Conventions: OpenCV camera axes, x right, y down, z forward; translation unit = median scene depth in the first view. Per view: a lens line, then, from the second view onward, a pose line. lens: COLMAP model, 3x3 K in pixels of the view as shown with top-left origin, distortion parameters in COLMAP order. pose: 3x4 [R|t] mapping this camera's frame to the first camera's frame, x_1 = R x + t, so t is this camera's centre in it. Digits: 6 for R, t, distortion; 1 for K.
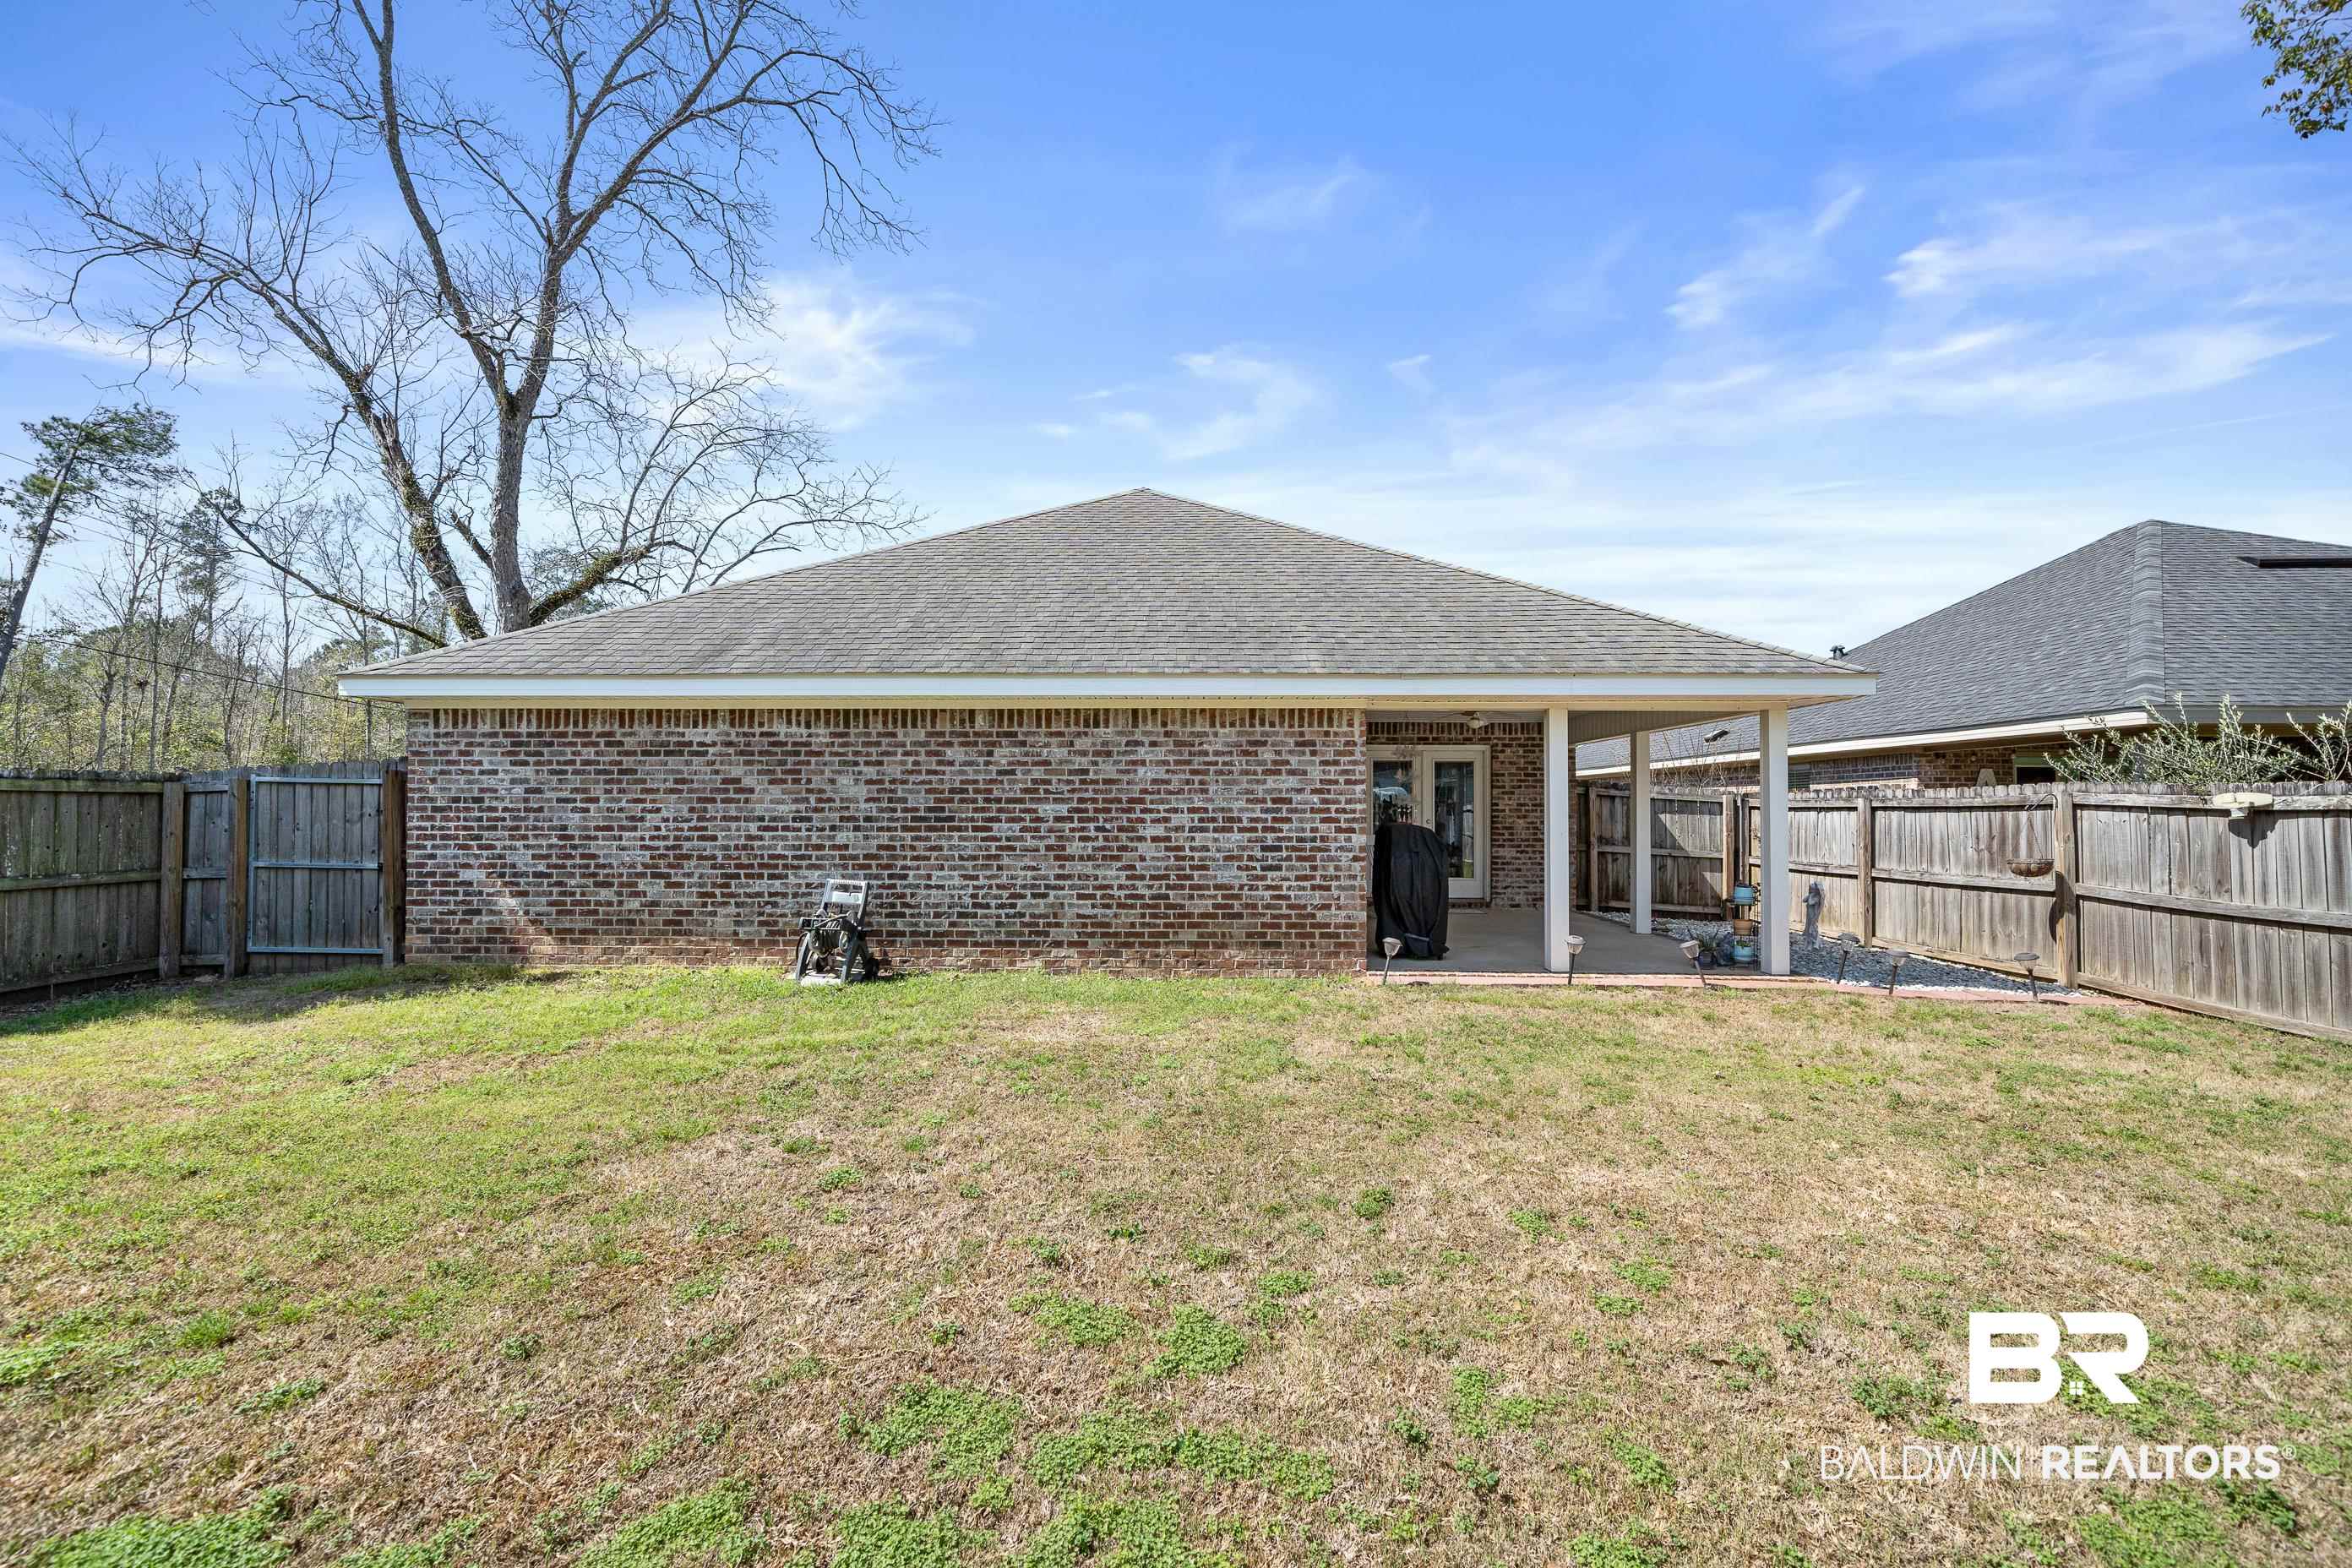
lens RADIAL K [[926.4, 0, 1183.3], [0, 926.4, 796.2], [0, 0, 1]] dist [-0.001473, 0.000451]
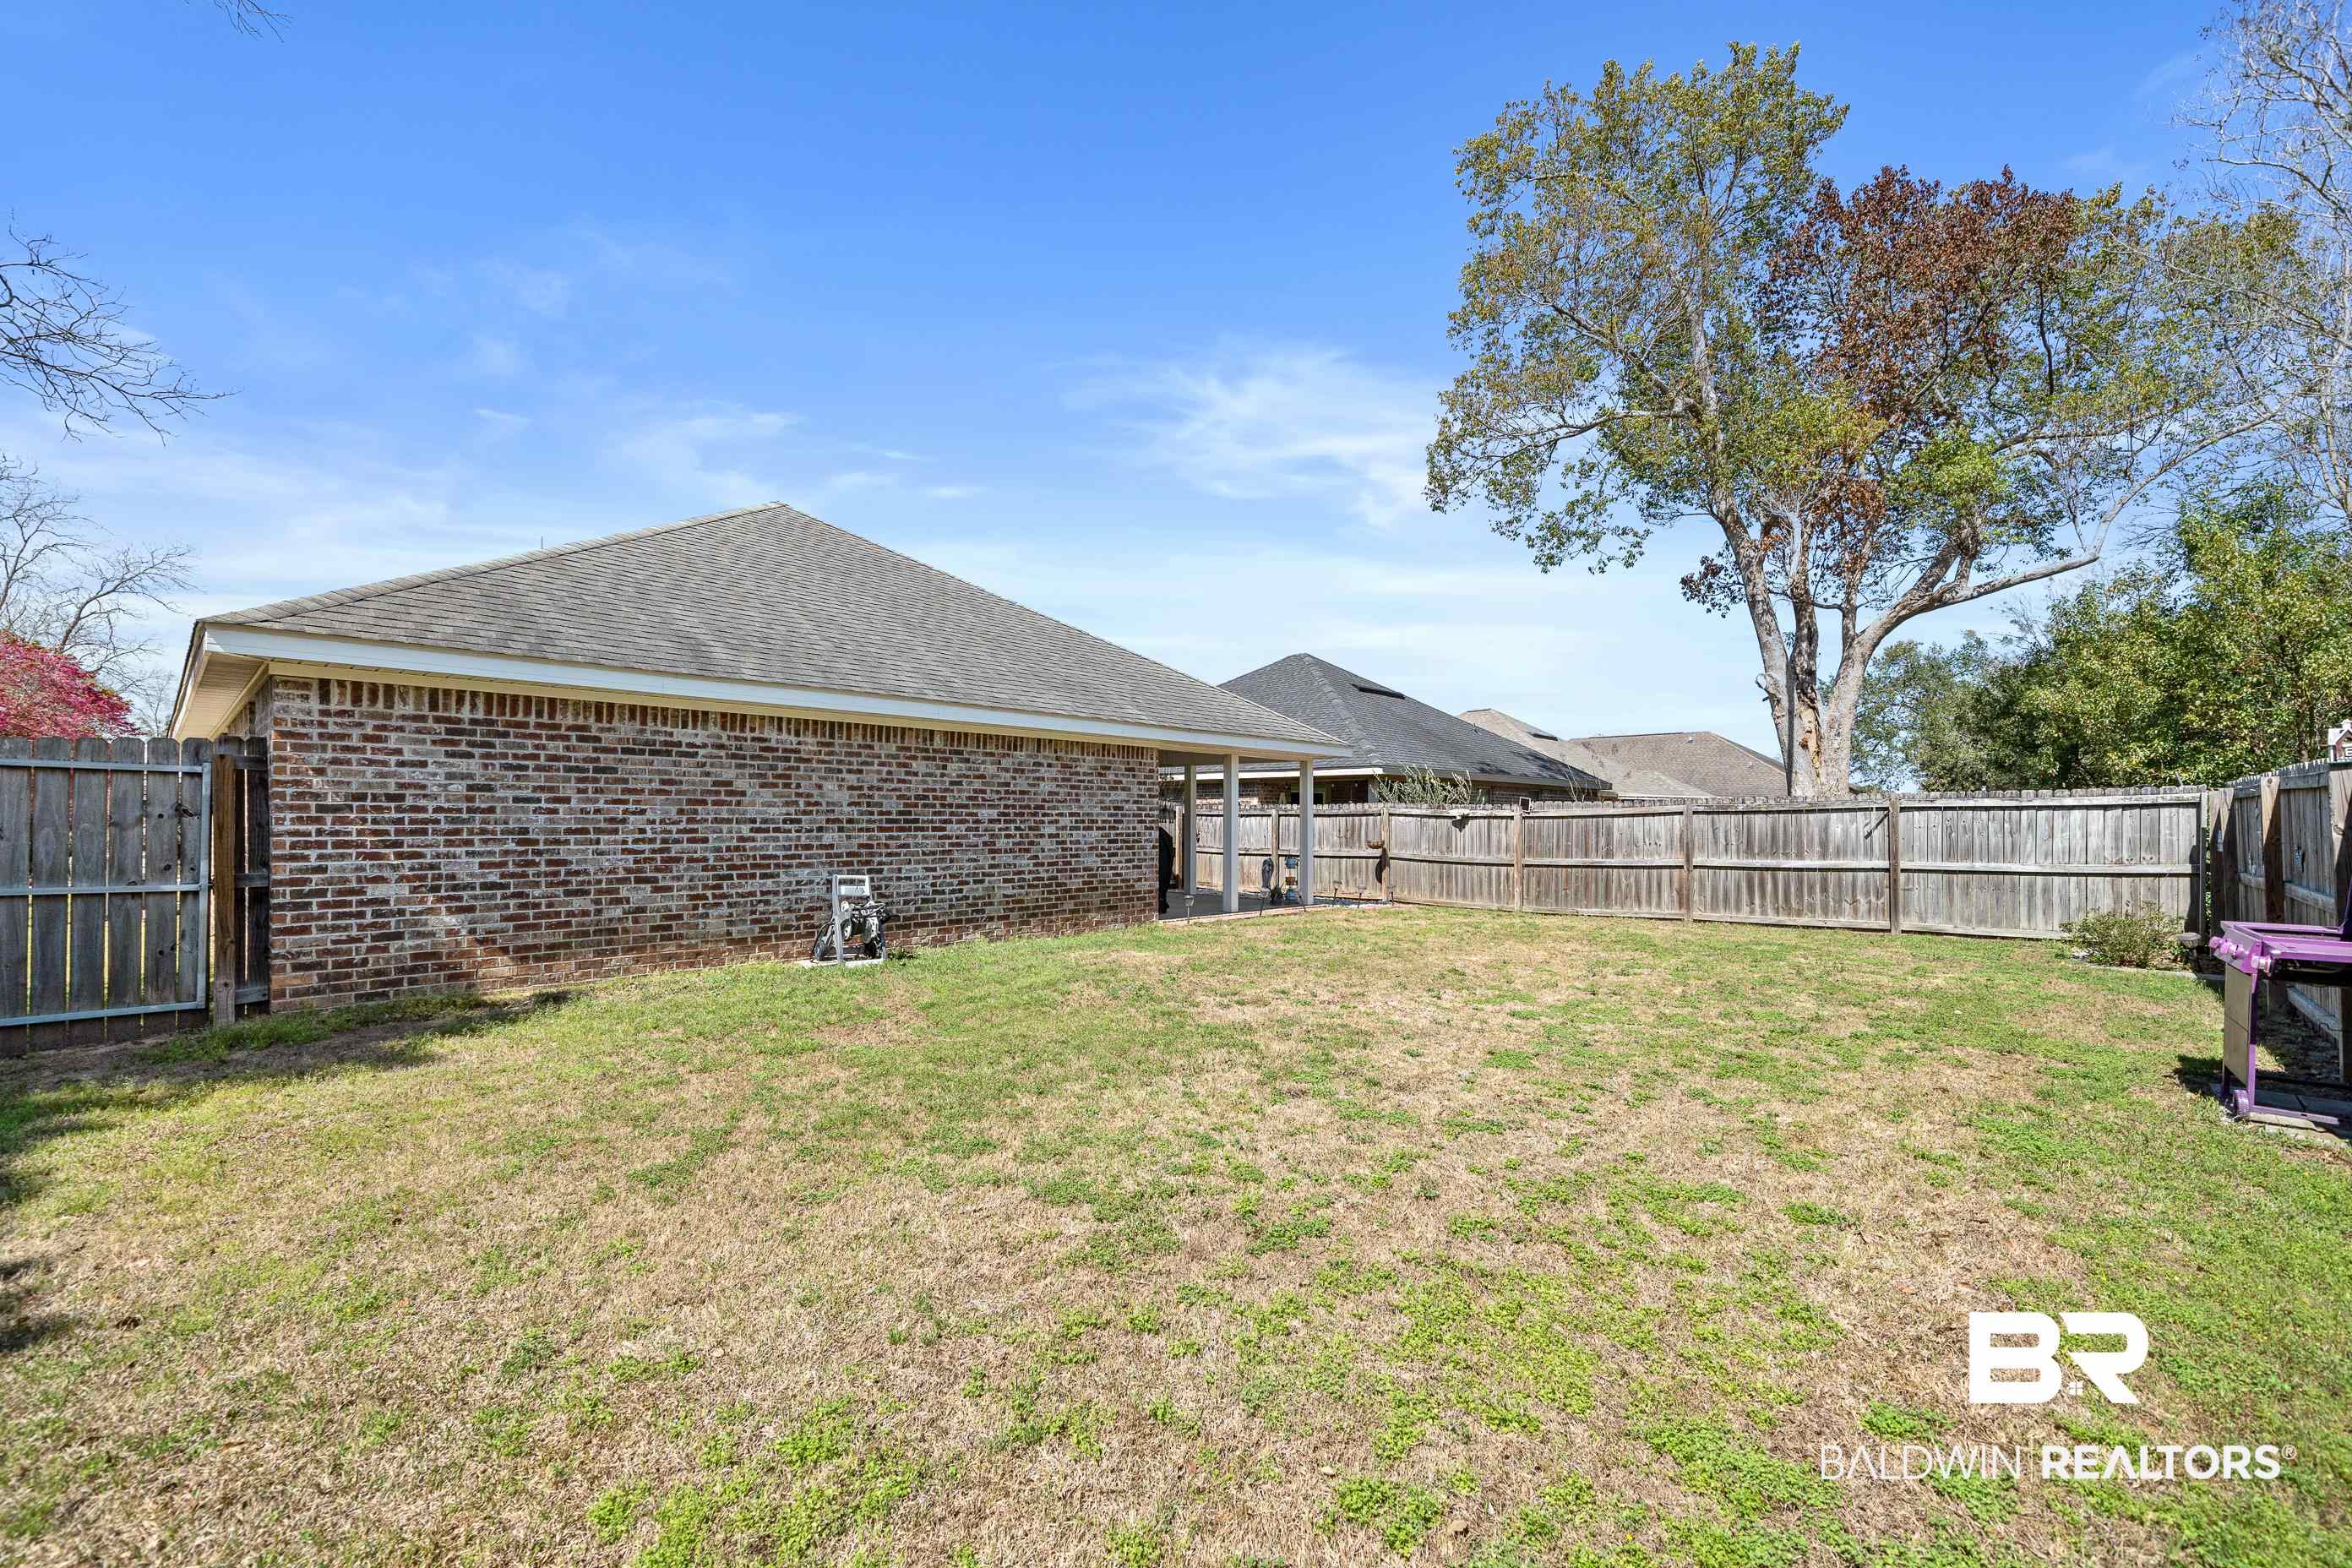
lens RADIAL K [[926.4, 0, 1168.6], [0, 926.4, 815.8], [0, 0, 1]] dist [-0.001473, 0.000451]
pose [[0.677309, 0.003552, 0.735690, -0.905181], [-0.013178, 0.999886, 0.007305, 0.005120], [-0.735580, -0.014643, 0.677279, -0.043601]]
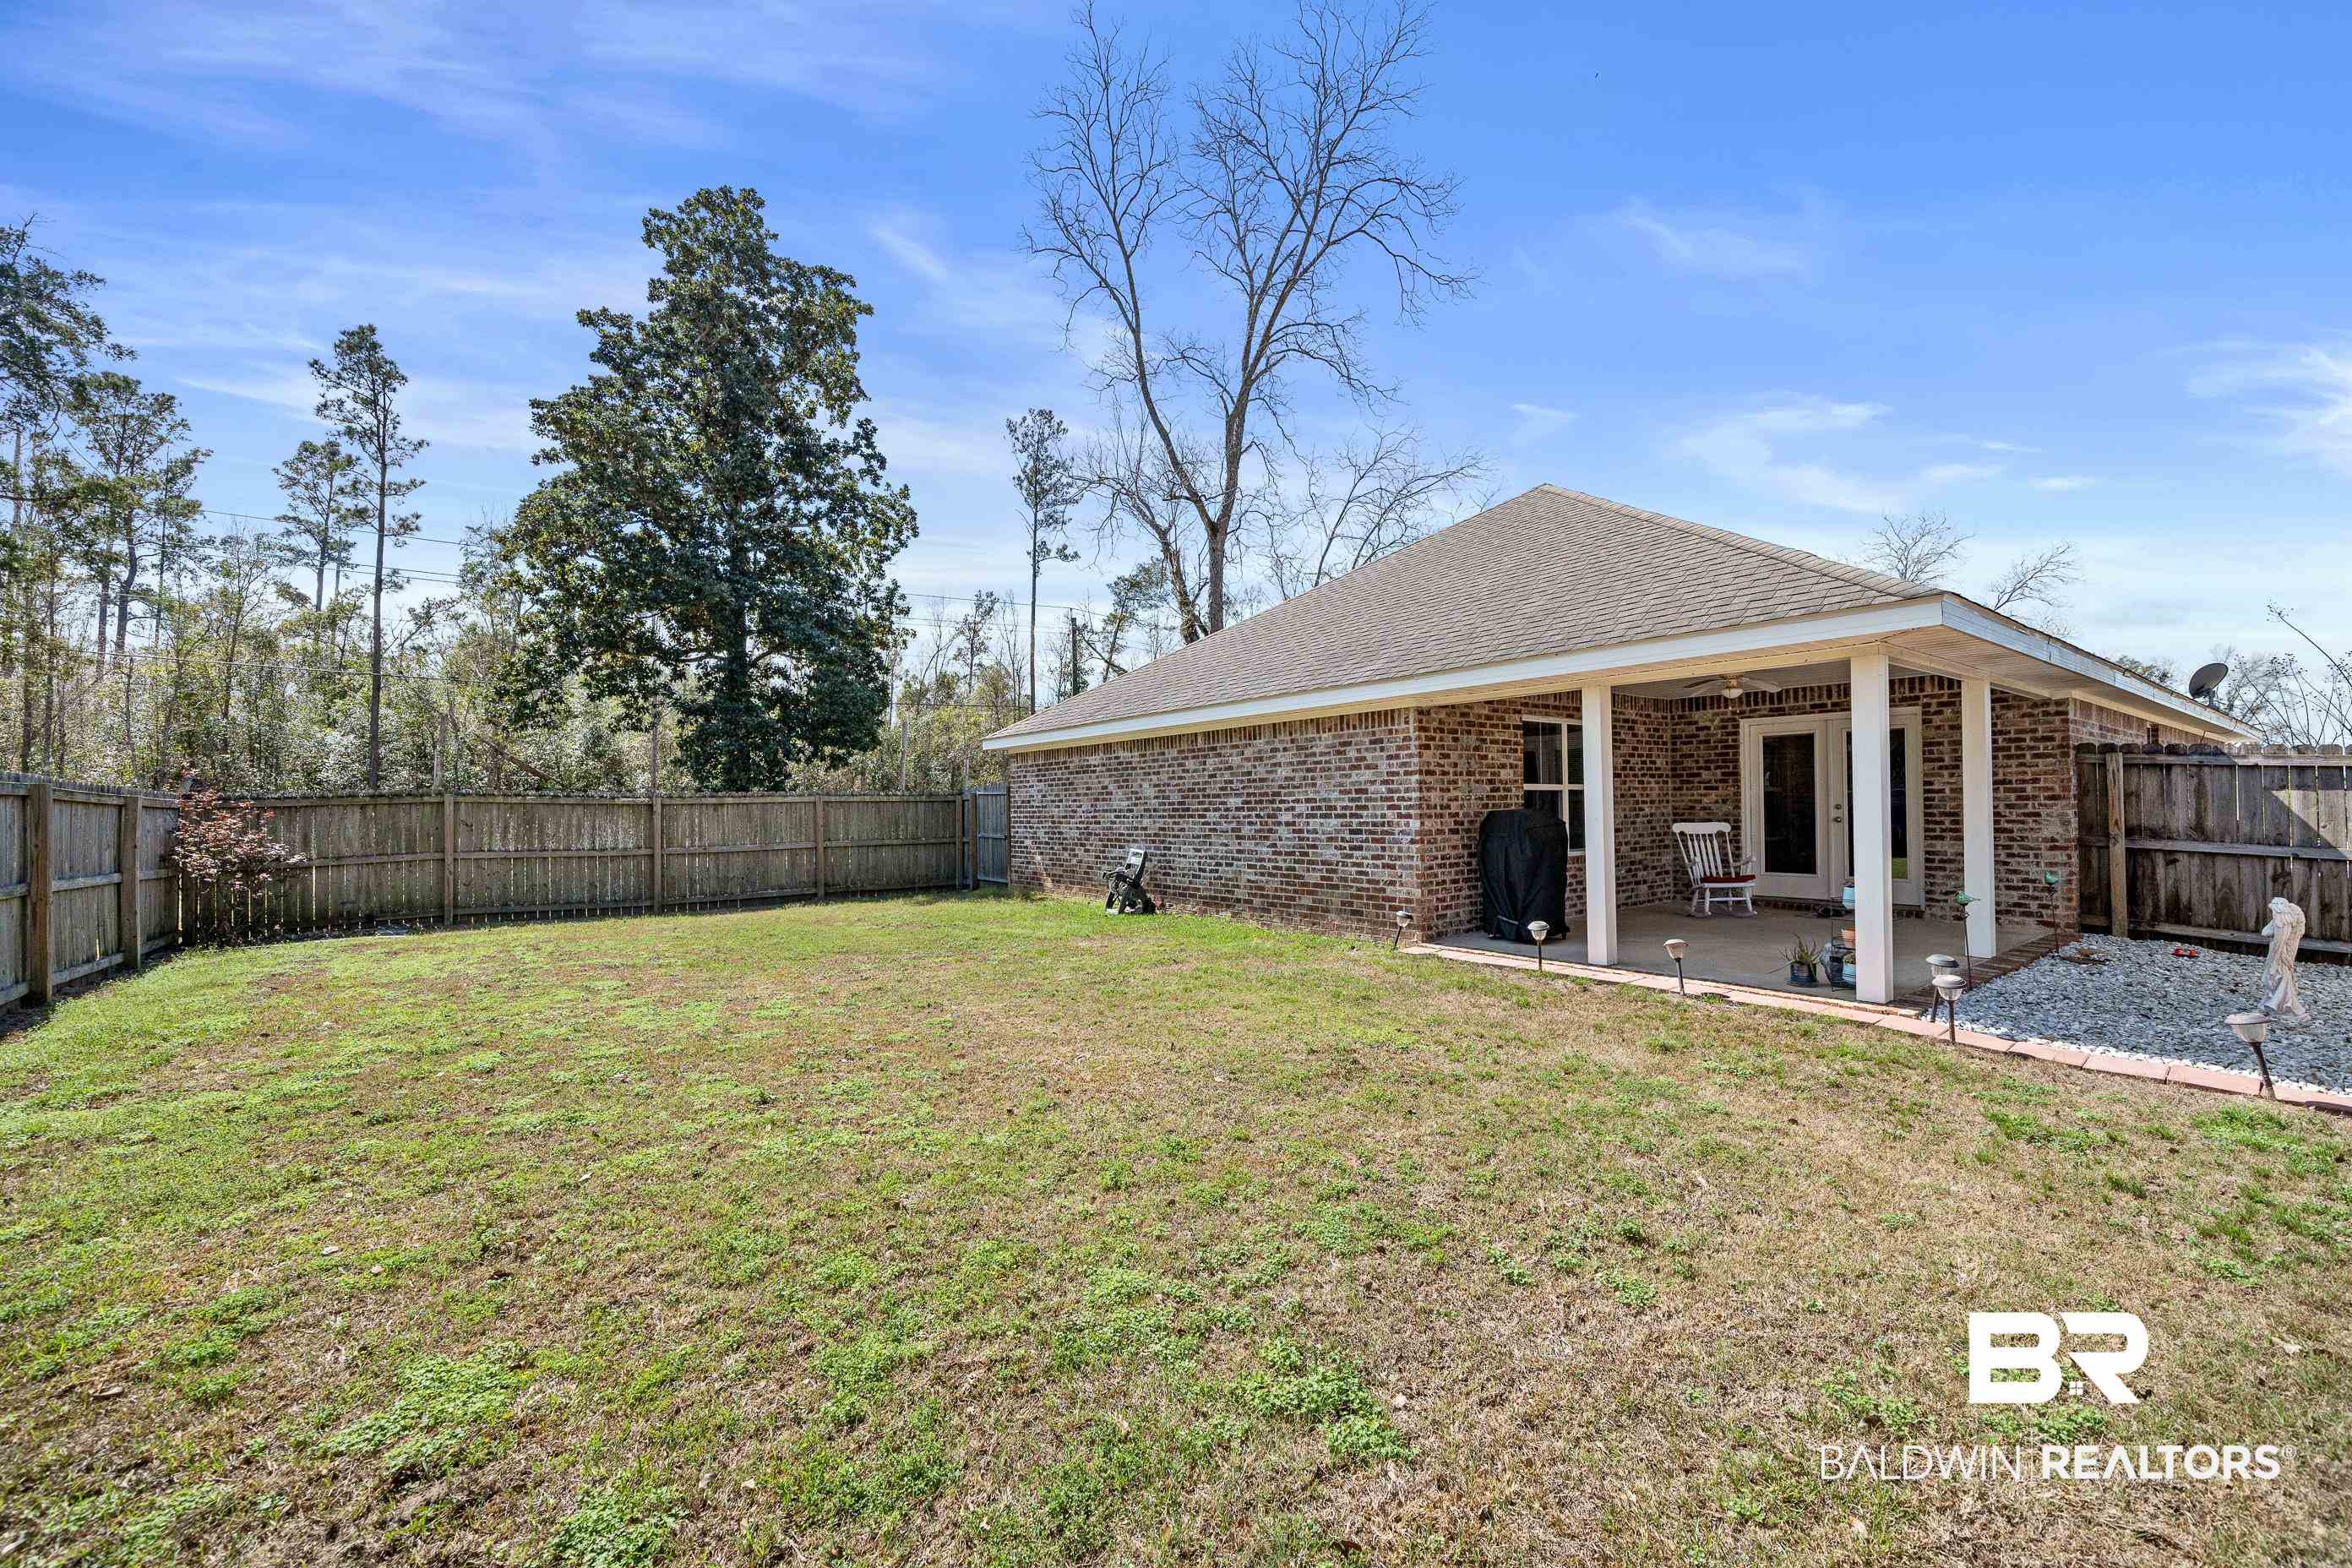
lens RADIAL K [[926.4, 0, 1214.9], [0, 926.4, 801.2], [0, 0, 1]] dist [-0.001473, 0.000451]
pose [[0.648396, -0.016298, -0.761129, 0.876927], [0.027880, 0.999609, 0.002346, 0.009417], [0.760793, -0.022741, 0.648596, 0.092974]]
